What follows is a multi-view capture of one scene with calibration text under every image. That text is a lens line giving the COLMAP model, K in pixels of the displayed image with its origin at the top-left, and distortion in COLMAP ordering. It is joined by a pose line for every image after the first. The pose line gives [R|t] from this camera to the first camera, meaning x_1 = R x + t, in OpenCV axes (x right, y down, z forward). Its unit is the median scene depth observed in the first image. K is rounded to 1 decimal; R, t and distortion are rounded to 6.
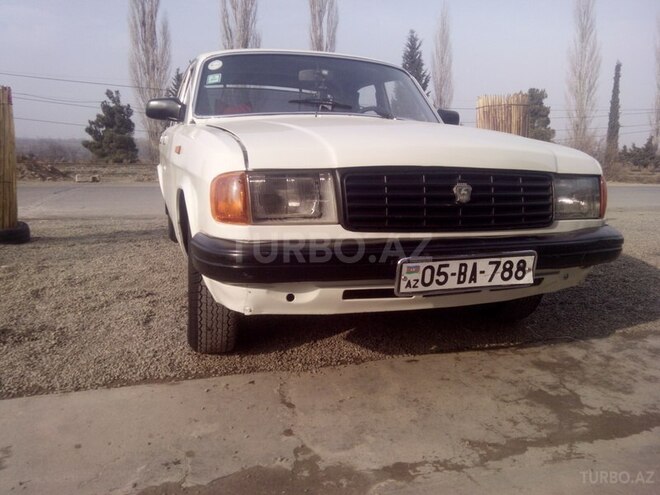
lens RADIAL K [[594.5, 0, 330.0], [0, 594.5, 247.5], [0, 0, 1]] dist [0.006384, -0.093055]
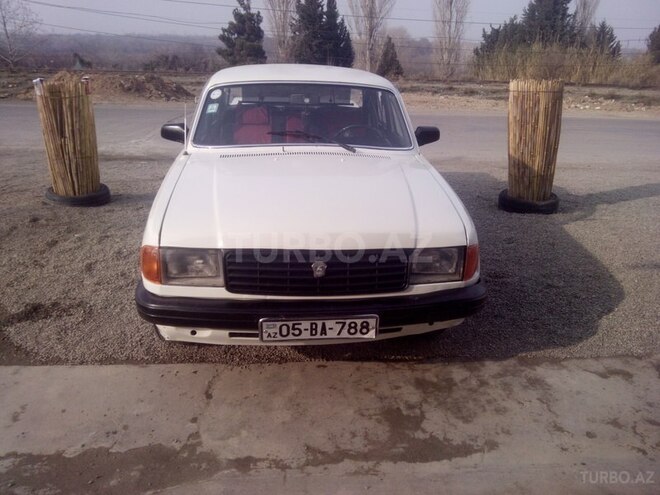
lens RADIAL K [[594.5, 0, 330.0], [0, 594.5, 247.5], [0, 0, 1]] dist [0.006384, -0.093055]
pose [[0.971324, 0.084246, -0.222335, 0.529763], [-0.044265, 0.982847, 0.179033, -0.371879], [0.233604, -0.164057, 0.958391, -0.244852]]
